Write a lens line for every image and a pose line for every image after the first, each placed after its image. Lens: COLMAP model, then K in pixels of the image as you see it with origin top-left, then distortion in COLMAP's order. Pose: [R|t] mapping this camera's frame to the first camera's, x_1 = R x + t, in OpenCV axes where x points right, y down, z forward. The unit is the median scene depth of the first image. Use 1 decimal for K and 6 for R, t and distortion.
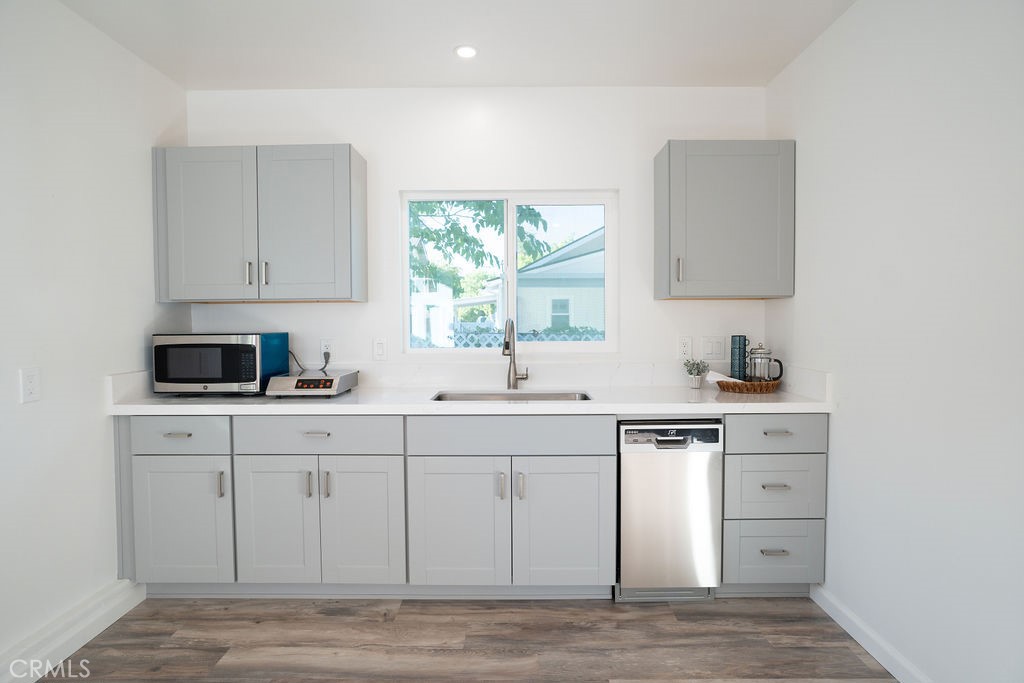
lens RADIAL K [[551.4, 0, 512.0], [0, 551.4, 341.5], [0, 0, 1]] dist [-0.027358, 0.001006]
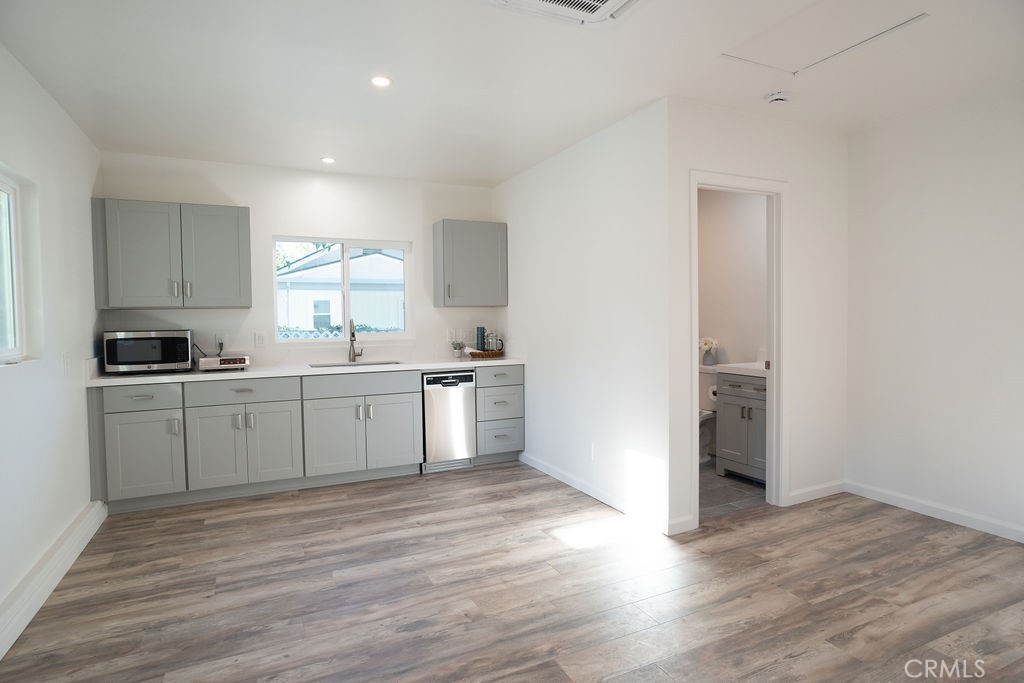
lens RADIAL K [[551.4, 0, 512.0], [0, 551.4, 341.5], [0, 0, 1]] dist [-0.027358, 0.001006]
pose [[0.895966, -0.026011, 0.443361, -0.342710], [0.025095, 0.999654, 0.007934, 0.029040], [-0.443414, 0.004018, 0.896308, -0.768312]]
